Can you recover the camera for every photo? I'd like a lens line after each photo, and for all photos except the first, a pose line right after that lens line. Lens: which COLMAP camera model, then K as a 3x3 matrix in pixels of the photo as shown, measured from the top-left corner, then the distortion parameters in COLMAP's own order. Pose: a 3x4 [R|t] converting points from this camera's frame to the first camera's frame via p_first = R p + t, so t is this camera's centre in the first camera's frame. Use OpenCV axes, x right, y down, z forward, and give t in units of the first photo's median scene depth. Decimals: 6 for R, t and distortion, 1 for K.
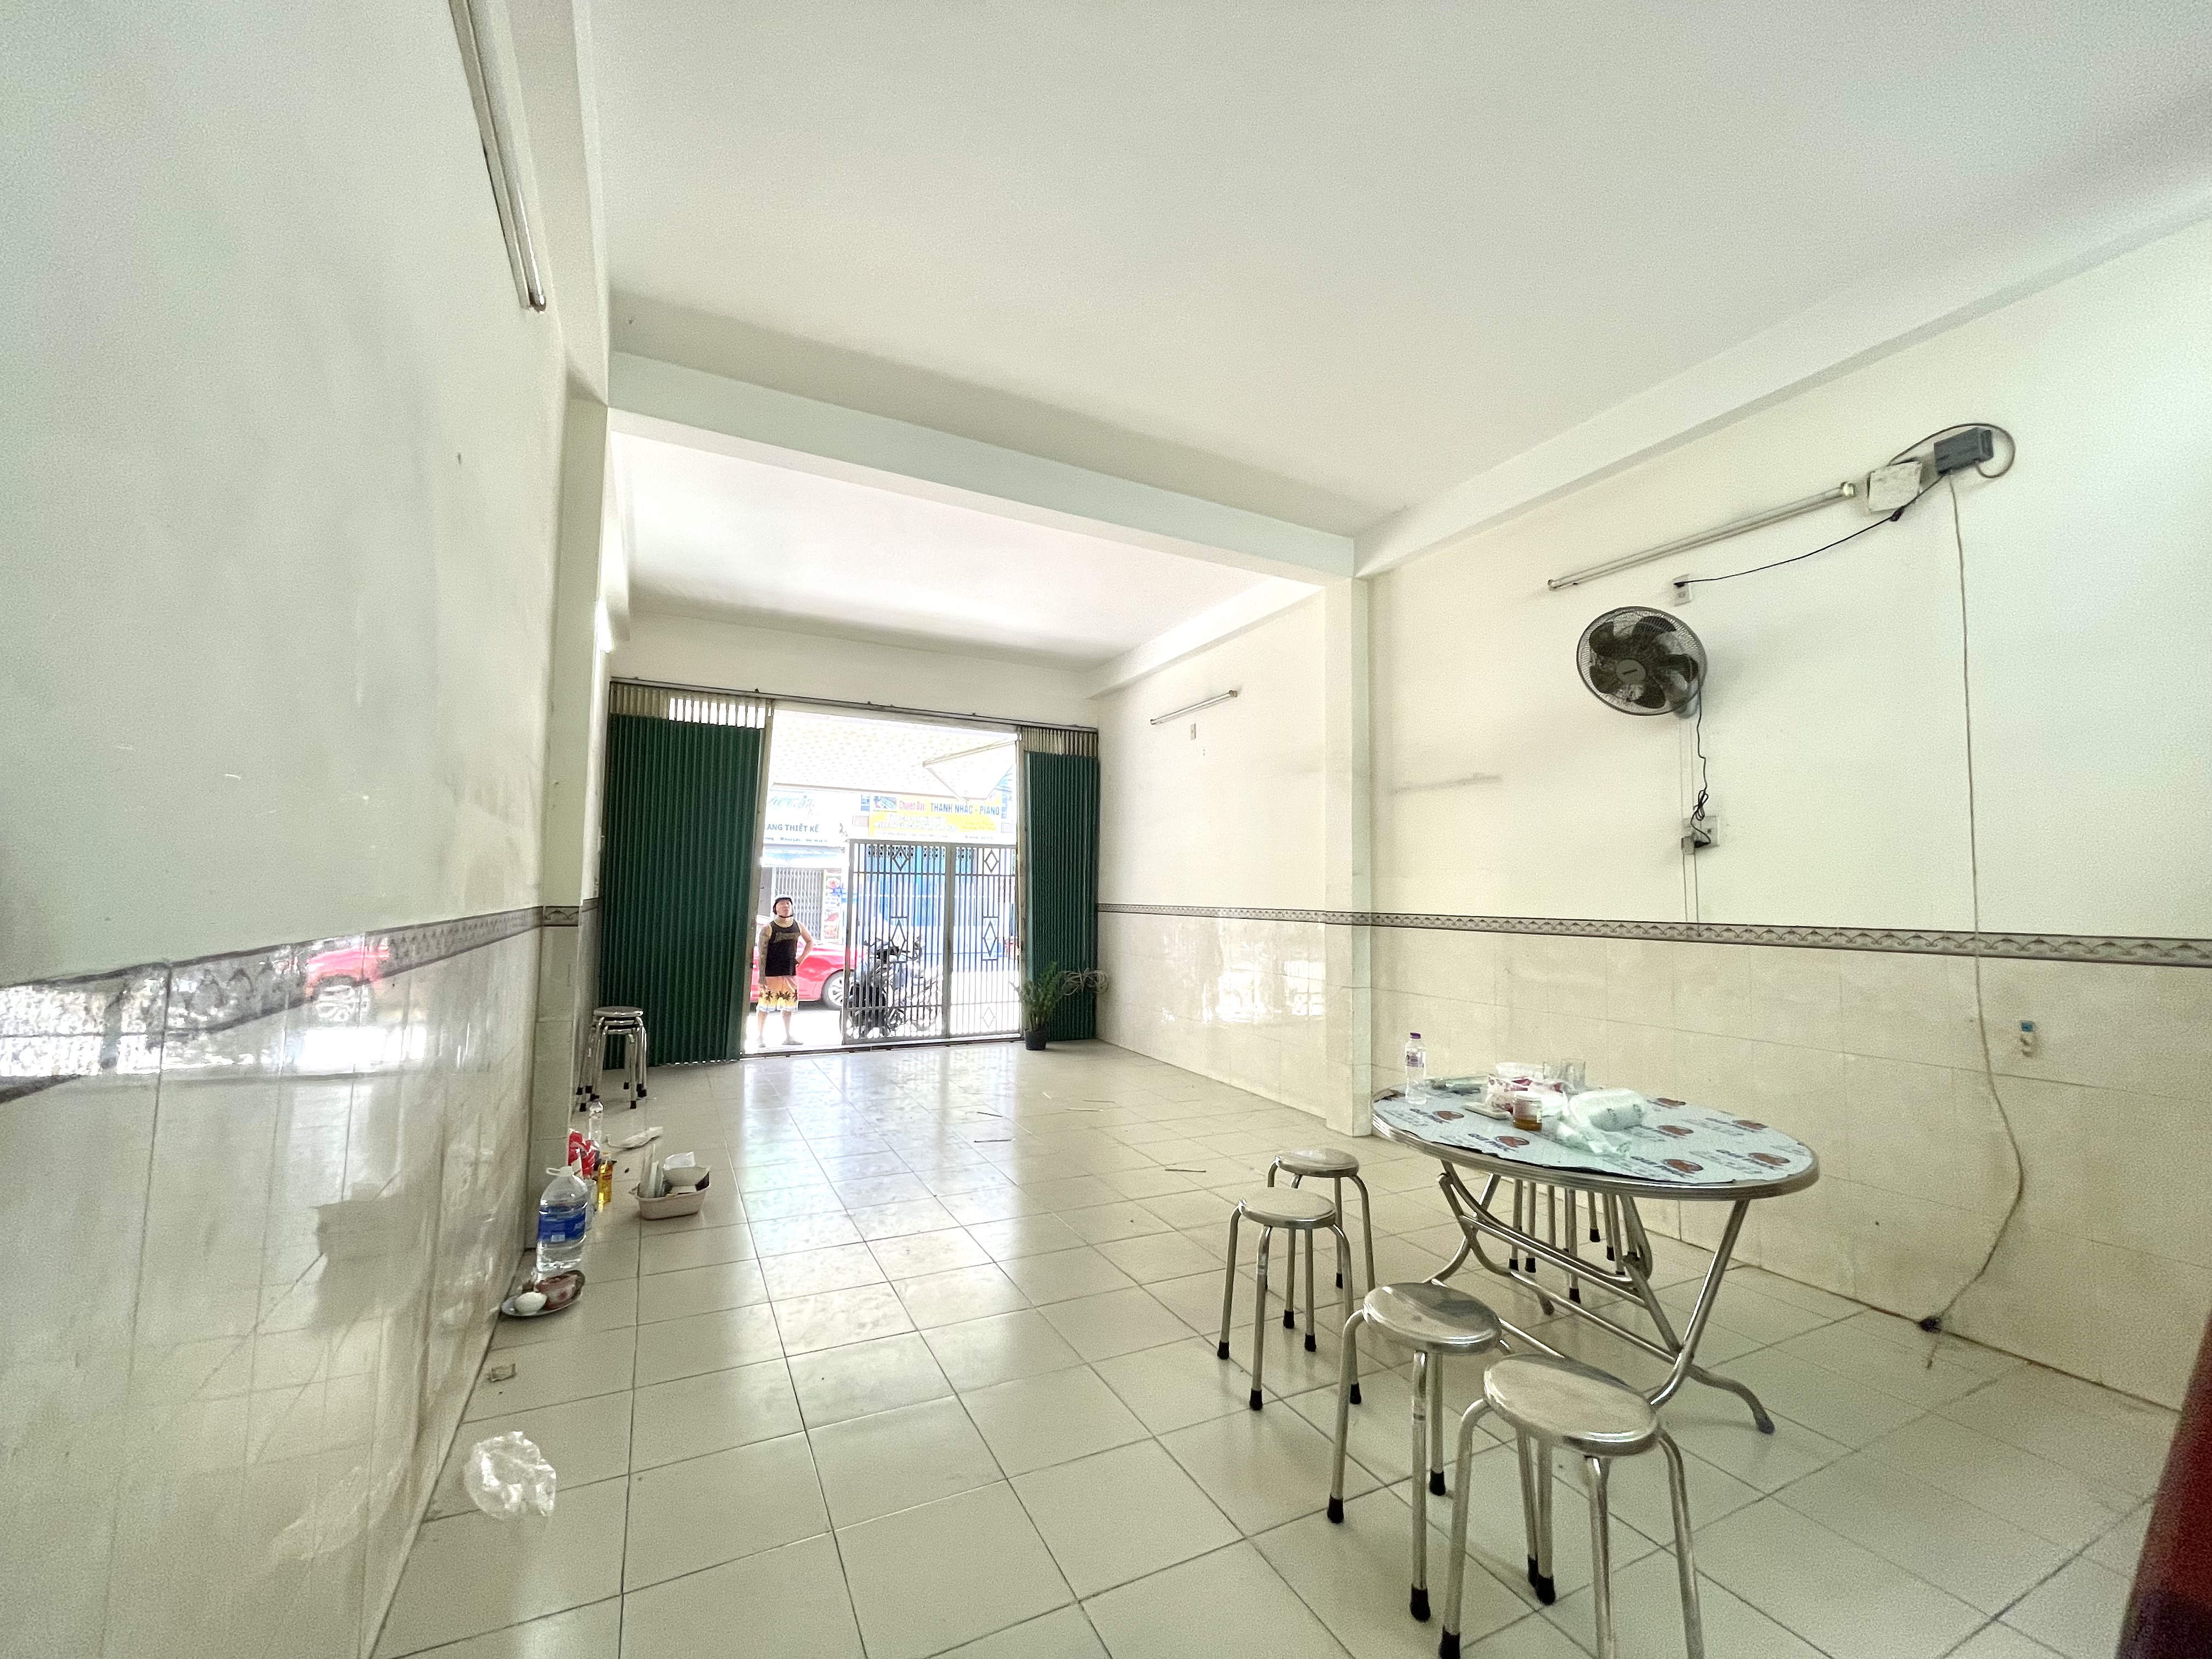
lens RADIAL K [[892.2, 0, 1101.2], [0, 892.2, 828.6], [0, 0, 1]] dist [-0.002478, -0.000195]
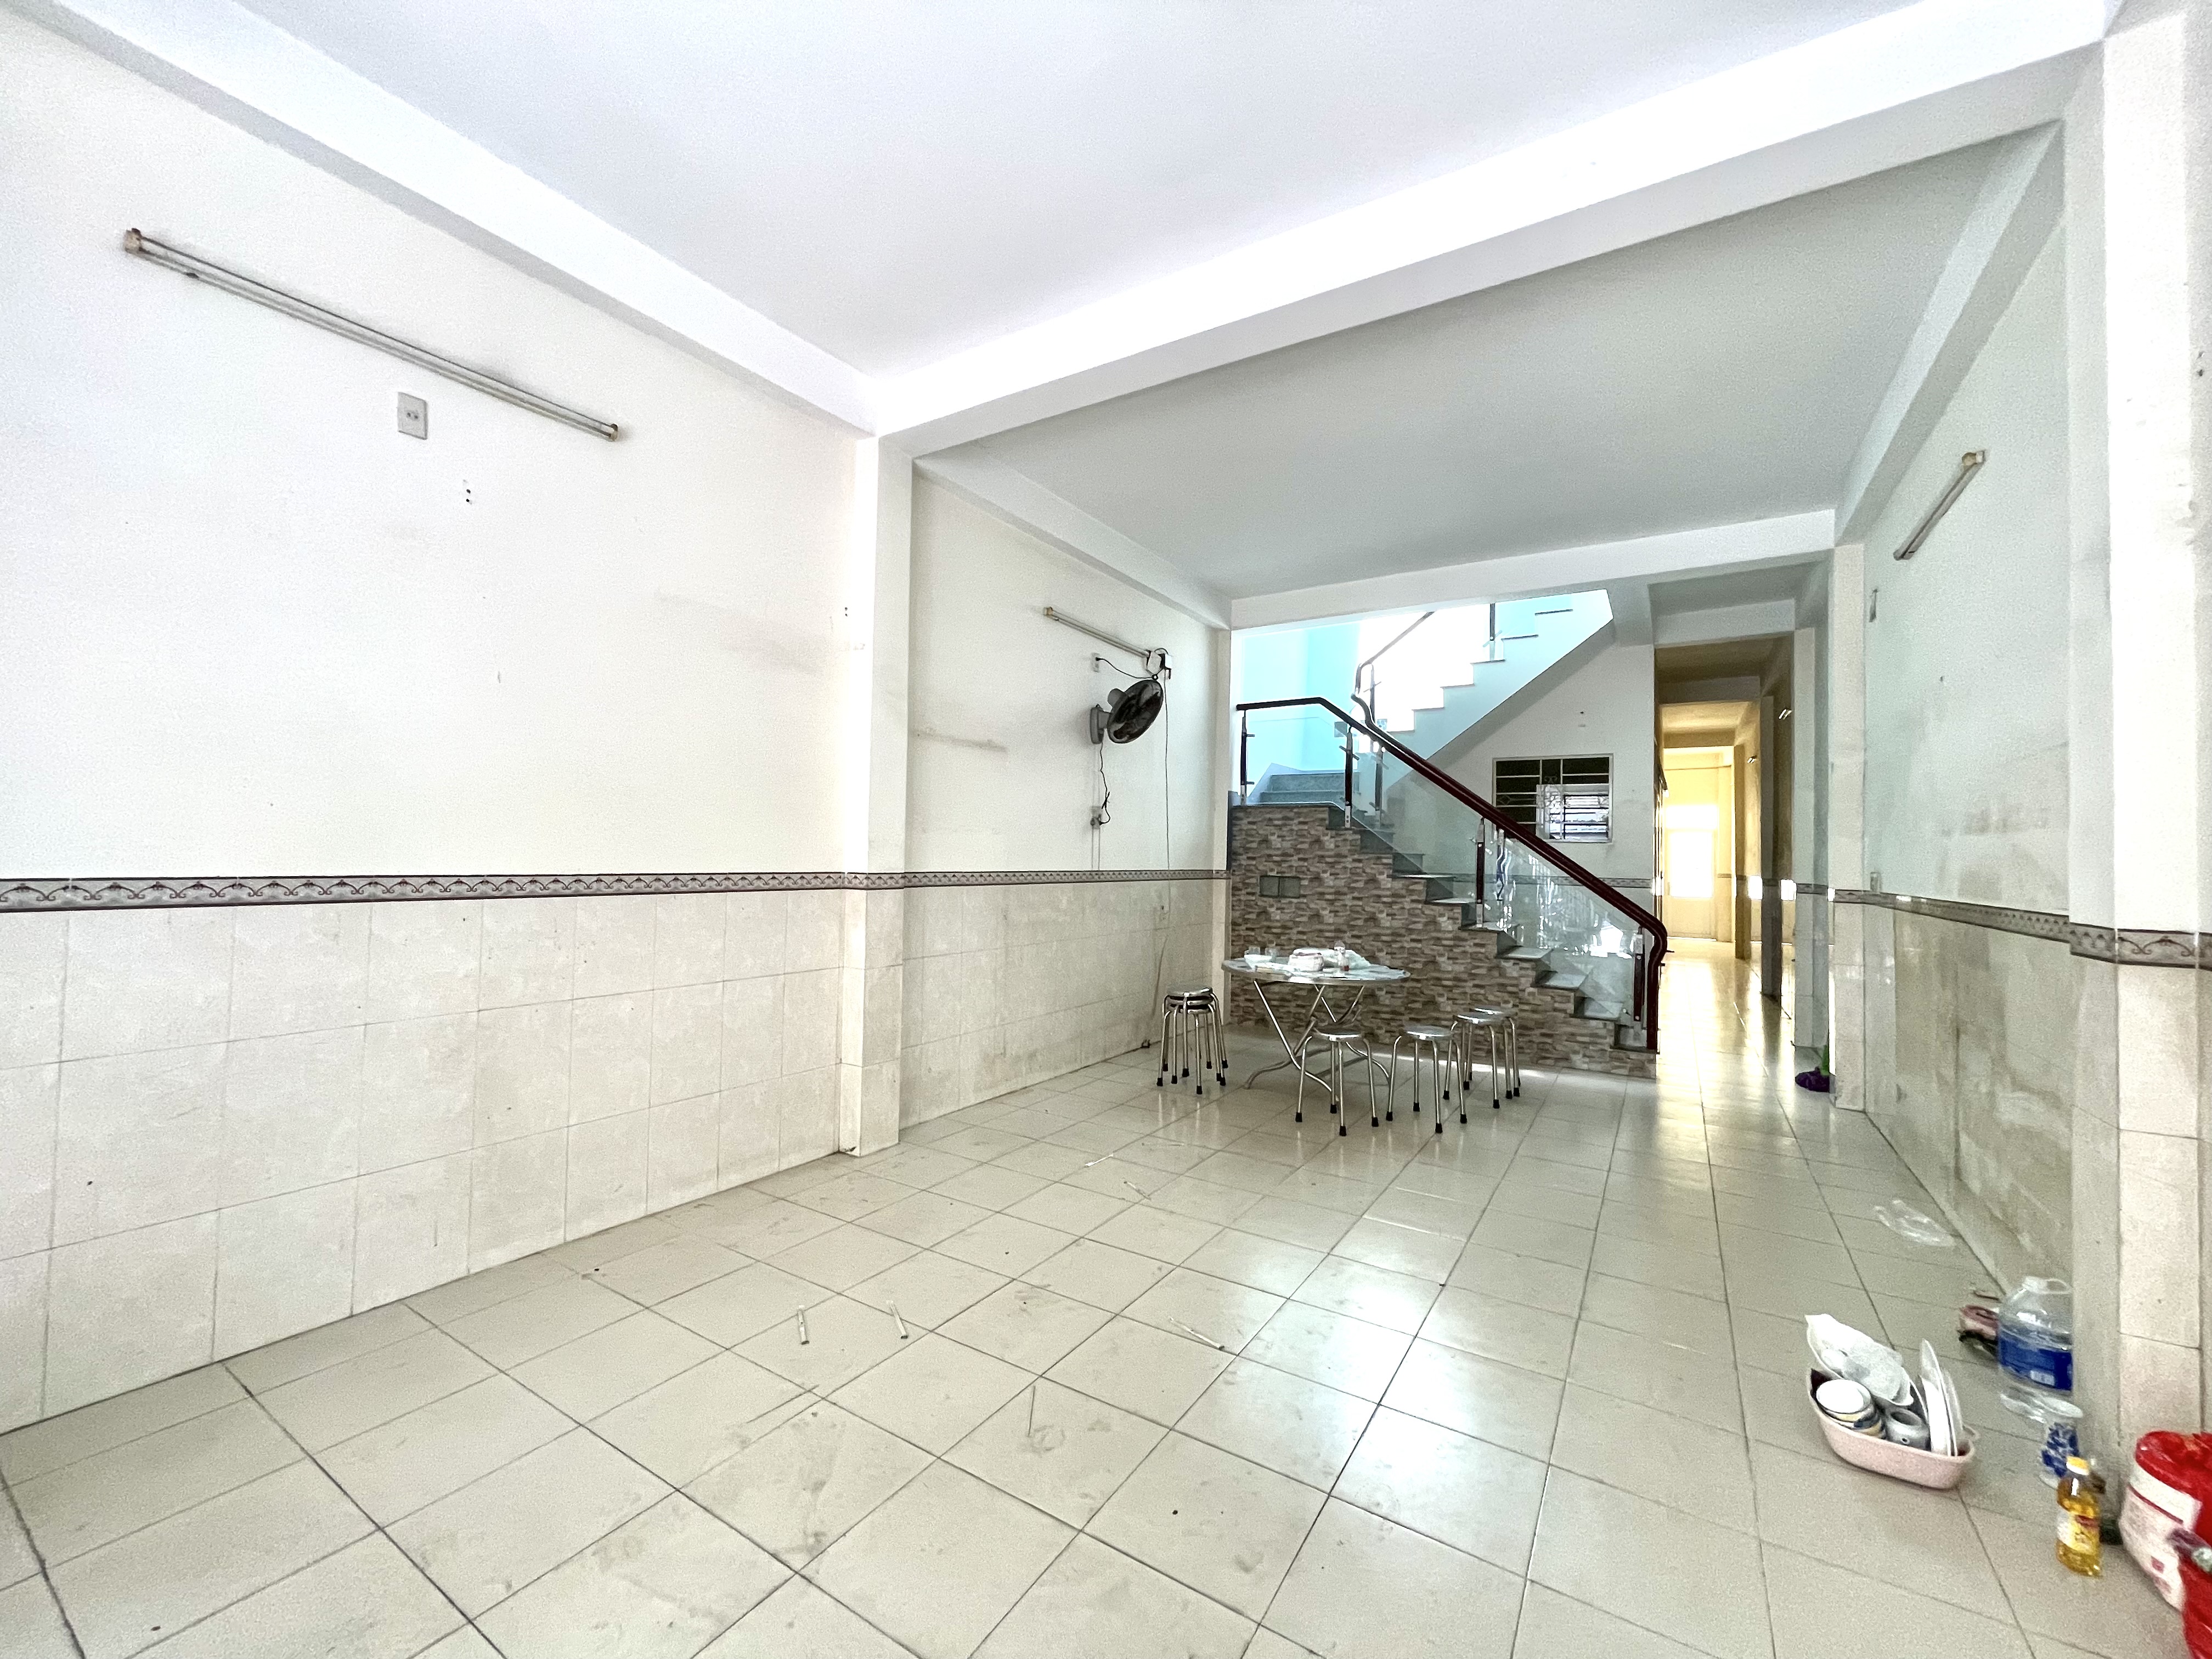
lens RADIAL K [[892.2, 0, 1101.2], [0, 892.2, 828.6], [0, 0, 1]] dist [-0.002478, -0.000195]
pose [[-0.523356, 0.011561, 0.852035, -0.545114], [-0.078935, 0.994951, -0.061985, 0.096755], [-0.848450, -0.099696, -0.519801, 1.370096]]
